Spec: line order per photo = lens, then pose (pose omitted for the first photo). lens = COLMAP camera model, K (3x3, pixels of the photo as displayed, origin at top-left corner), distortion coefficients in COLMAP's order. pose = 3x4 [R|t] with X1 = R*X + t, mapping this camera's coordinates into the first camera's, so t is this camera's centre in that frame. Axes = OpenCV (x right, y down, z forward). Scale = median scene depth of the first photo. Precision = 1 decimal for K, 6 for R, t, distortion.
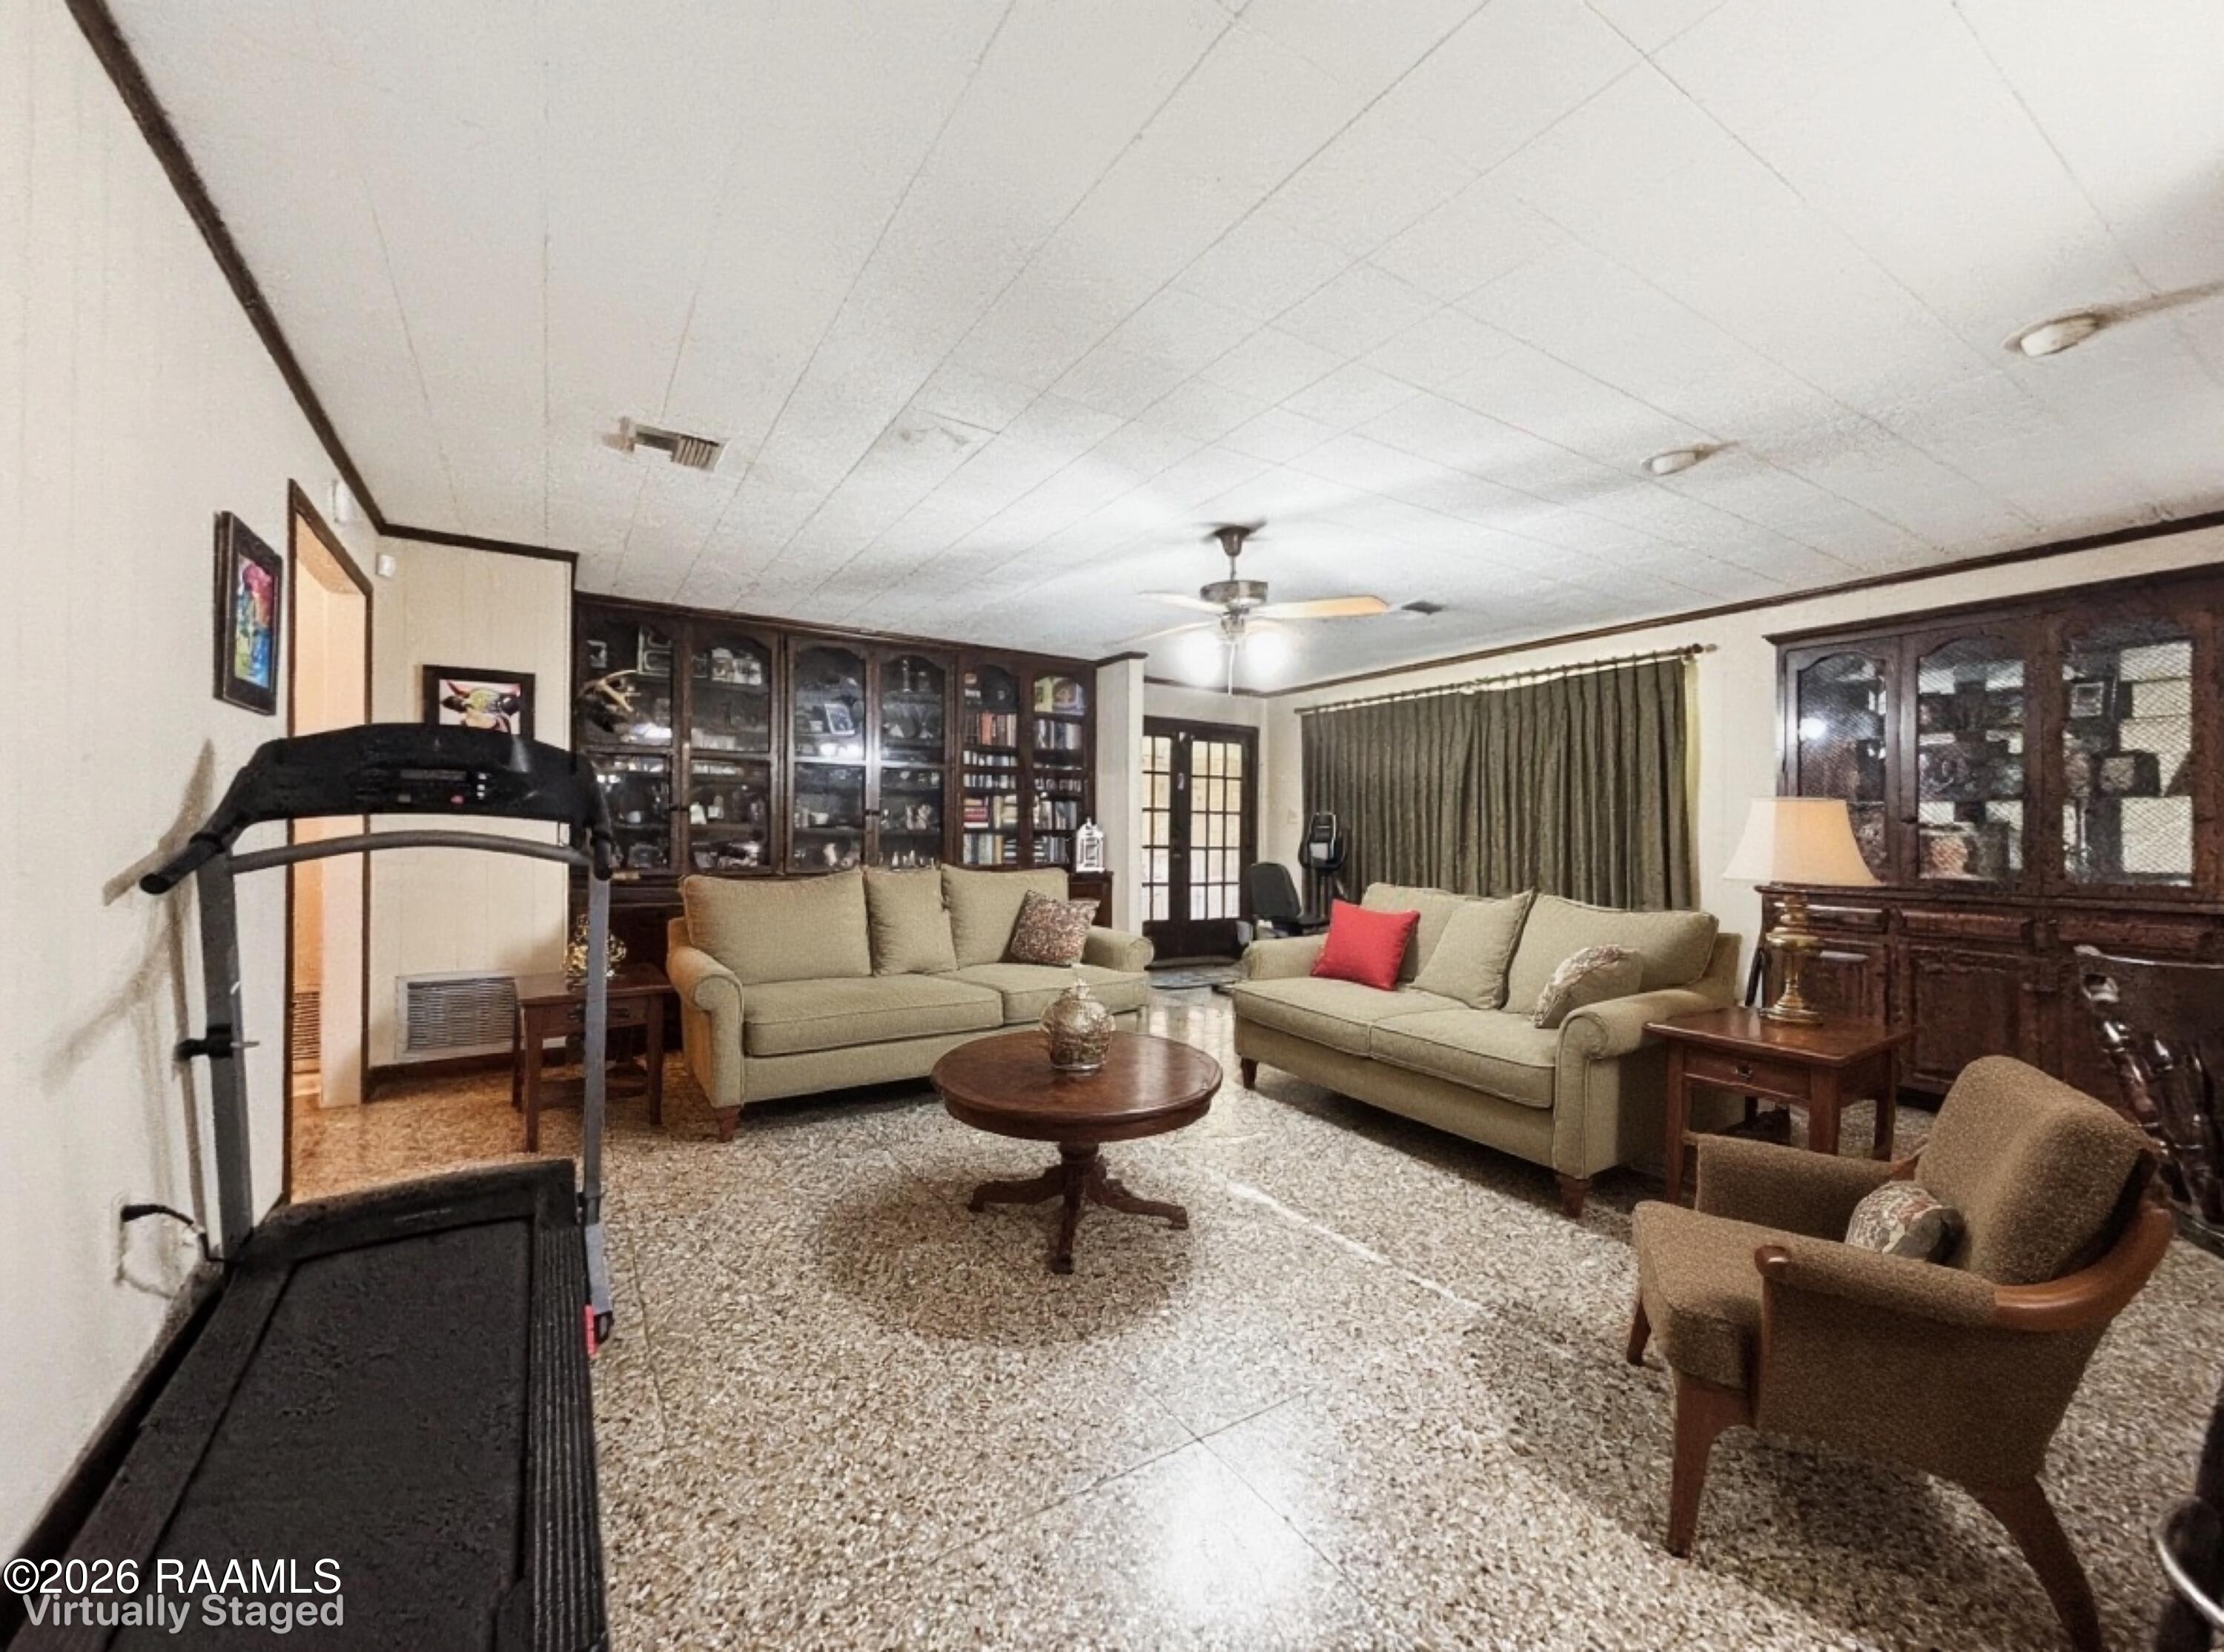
lens RADIAL K [[887.8, 0, 1107.9], [0, 887.8, 823.3], [0, 0, 1]] dist [-0.000406, -0.000065]
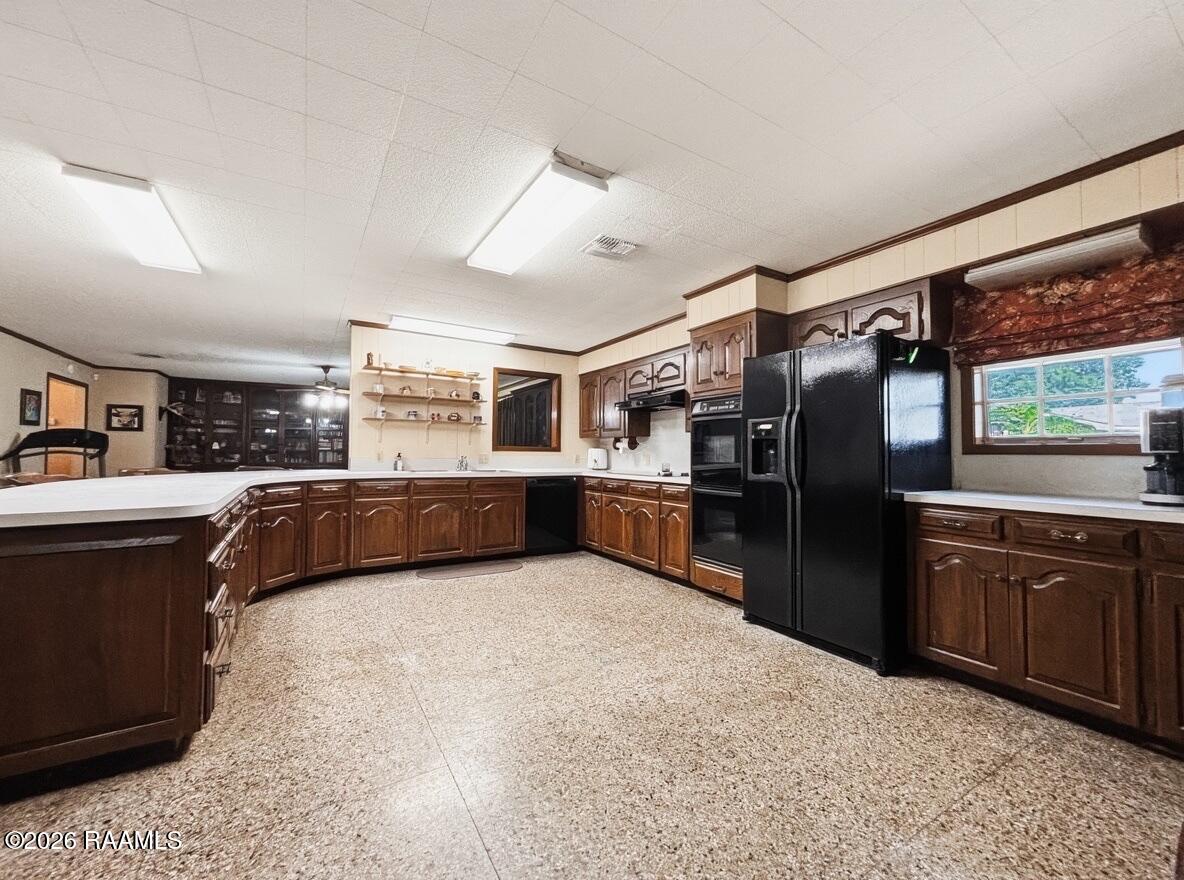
lens RADIAL K [[472.7, 0, 589.8], [0, 472.7, 438.6], [0, 0, 1]] dist [-0.000406, -0.000065]
pose [[0.999828, -0.003669, -0.018174, 0.751283], [0.003319, 0.999809, -0.019275, 0.001238], [0.018242, 0.019211, 0.999649, -0.536991]]
